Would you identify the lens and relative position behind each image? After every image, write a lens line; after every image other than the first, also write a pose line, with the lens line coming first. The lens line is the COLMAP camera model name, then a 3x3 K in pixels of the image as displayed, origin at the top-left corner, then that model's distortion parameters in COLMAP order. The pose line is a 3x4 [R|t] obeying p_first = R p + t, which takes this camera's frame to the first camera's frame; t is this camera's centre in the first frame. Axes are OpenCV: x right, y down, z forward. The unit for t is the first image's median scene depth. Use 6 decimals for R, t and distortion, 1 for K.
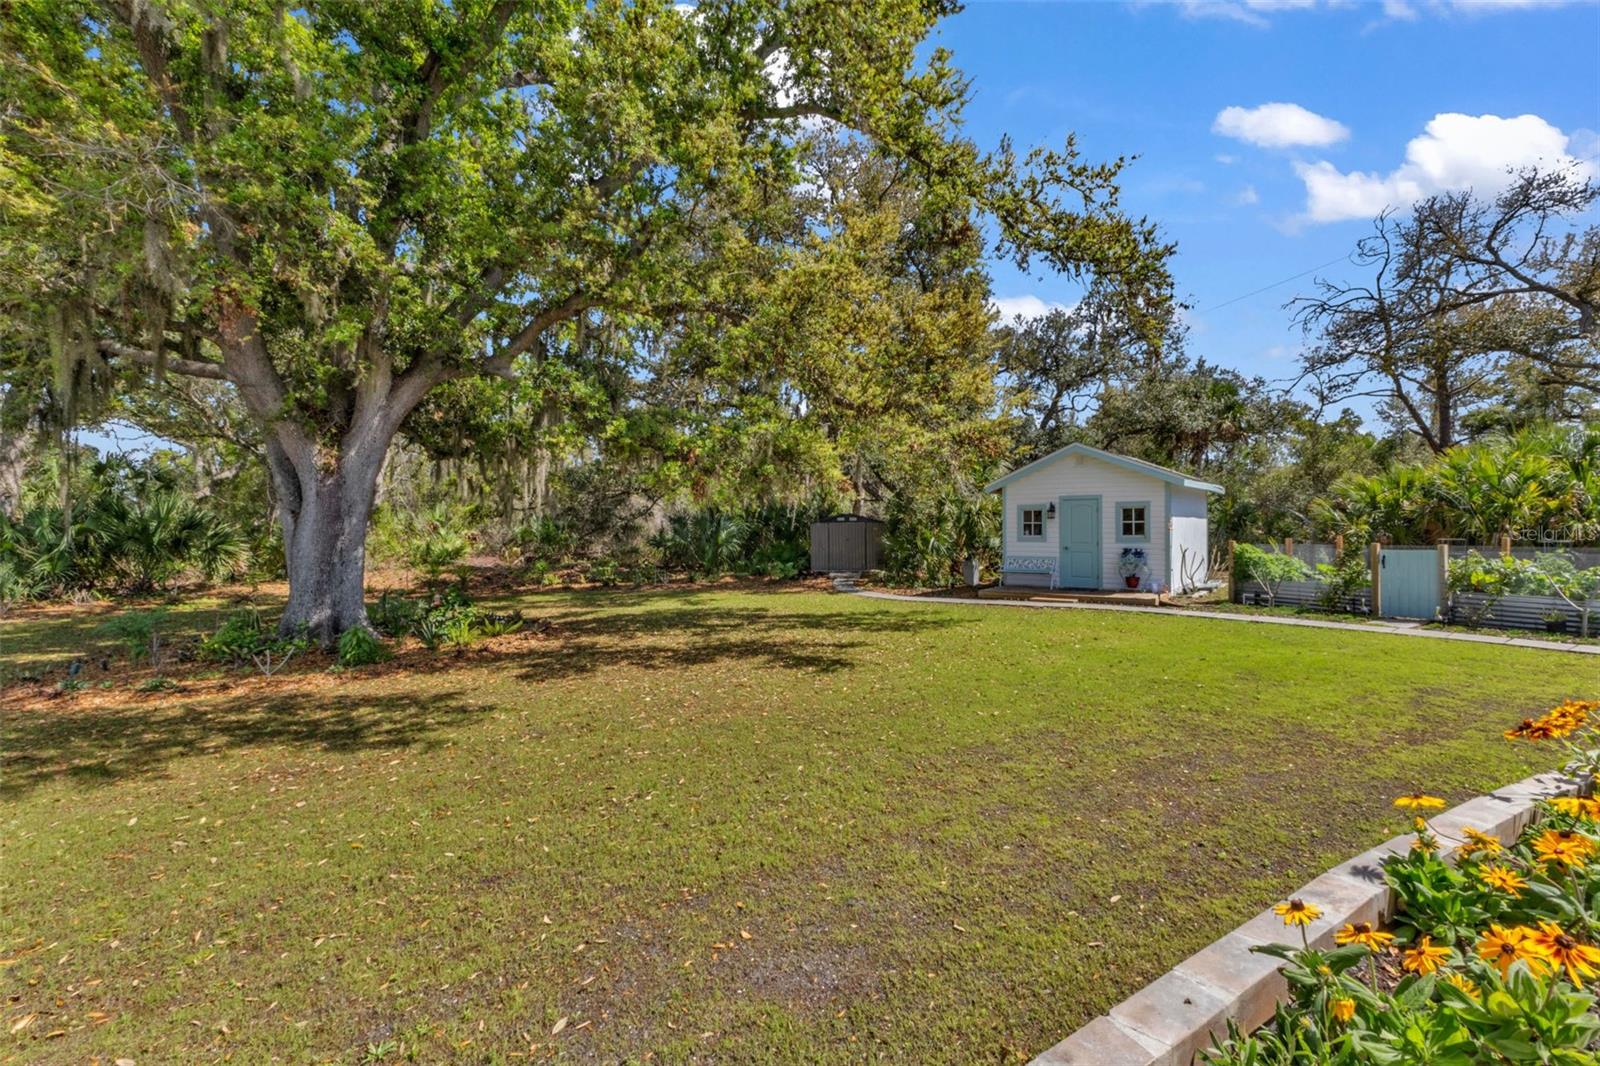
lens RADIAL K [[697.2, 0, 792.4], [0, 697.2, 528.1], [0, 0, 1]] dist [0.014505, -0.003113]
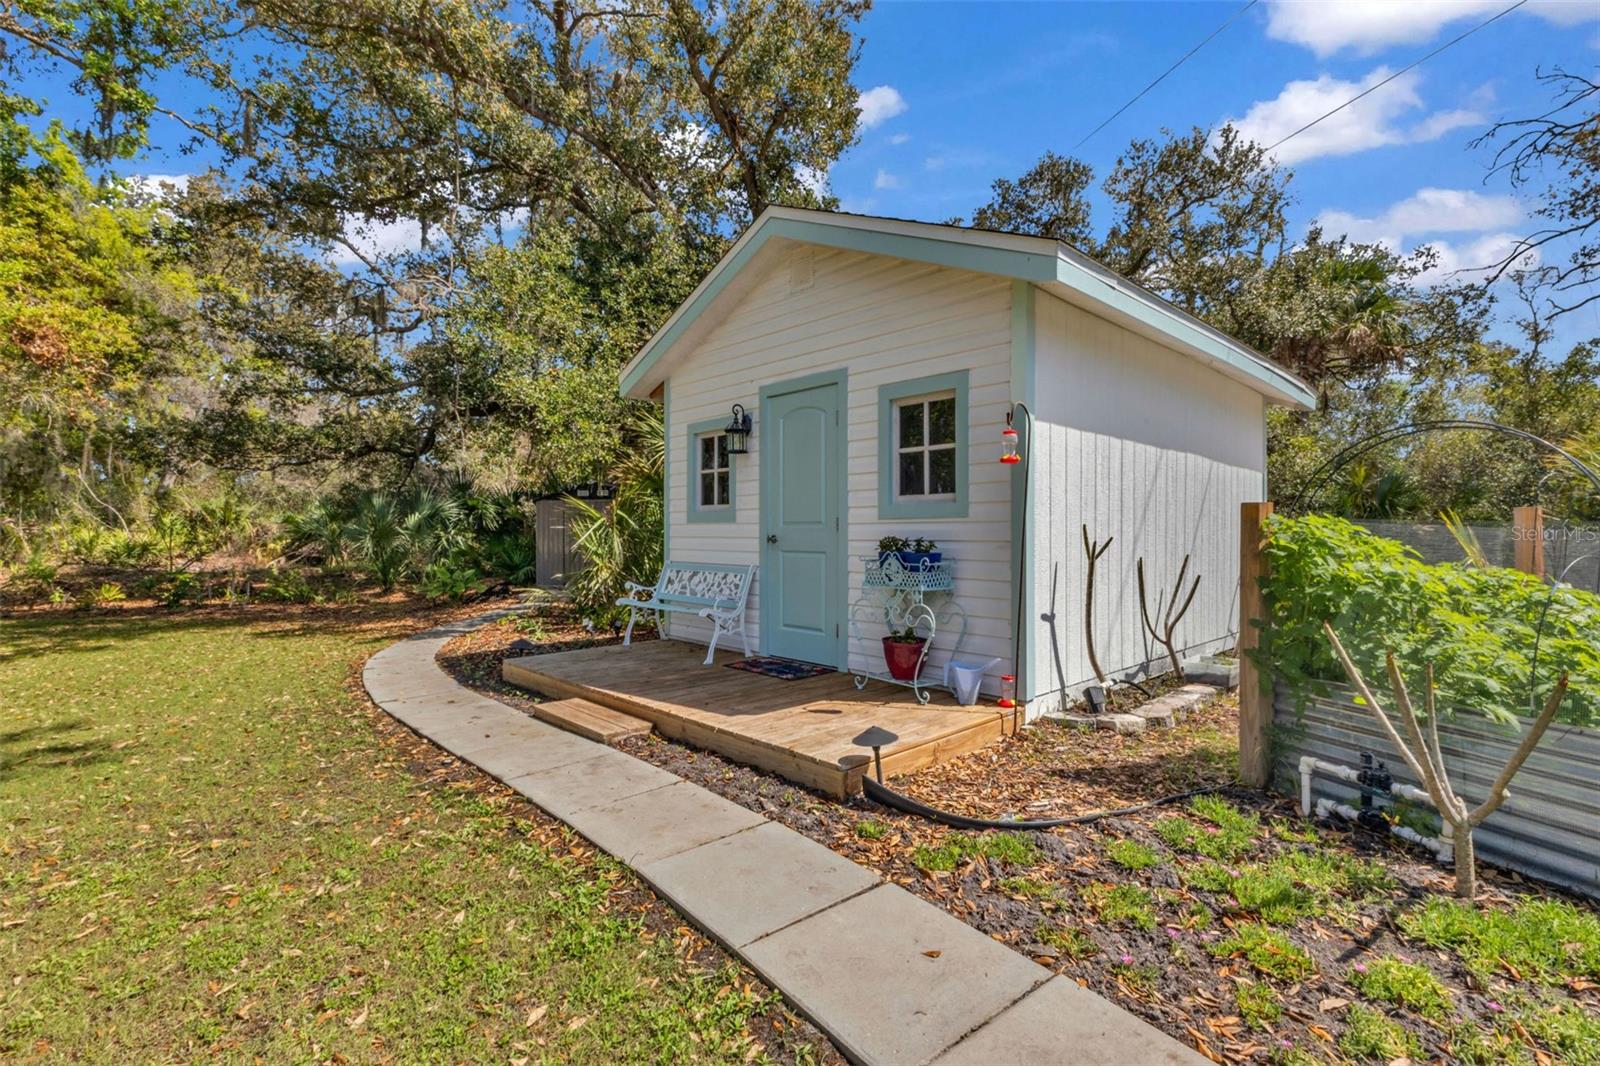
lens RADIAL K [[697.2, 0, 814.0], [0, 697.2, 536.1], [0, 0, 1]] dist [0.014505, -0.003113]
pose [[0.991171, 0.011453, -0.132098, 0.525858], [-0.011679, 0.999931, -0.000935, 0.031201], [0.132078, 0.002470, 0.991236, 0.773178]]
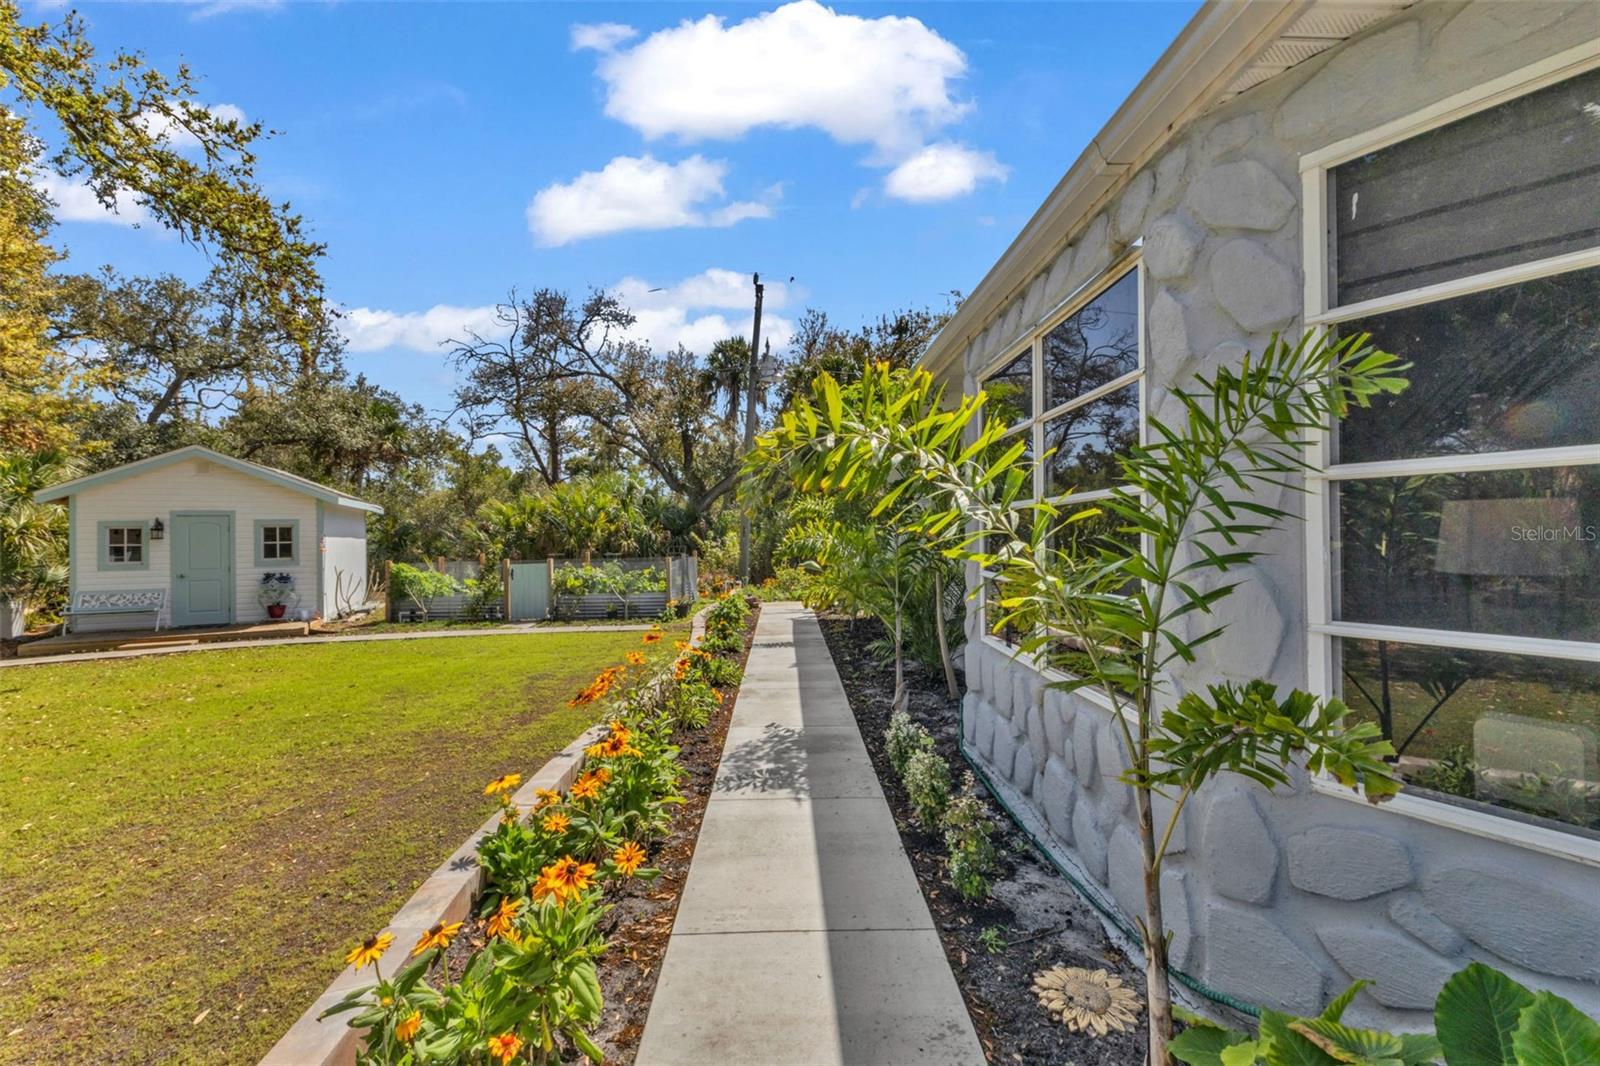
lens RADIAL K [[697.2, 0, 806.6], [0, 697.2, 524.1], [0, 0, 1]] dist [0.014505, -0.003113]
pose [[0.463726, 0.016050, 0.885833, 0.014457], [0.014557, 0.999563, -0.025731, 0.000125], [-0.885859, 0.024827, 0.463290, 0.001863]]
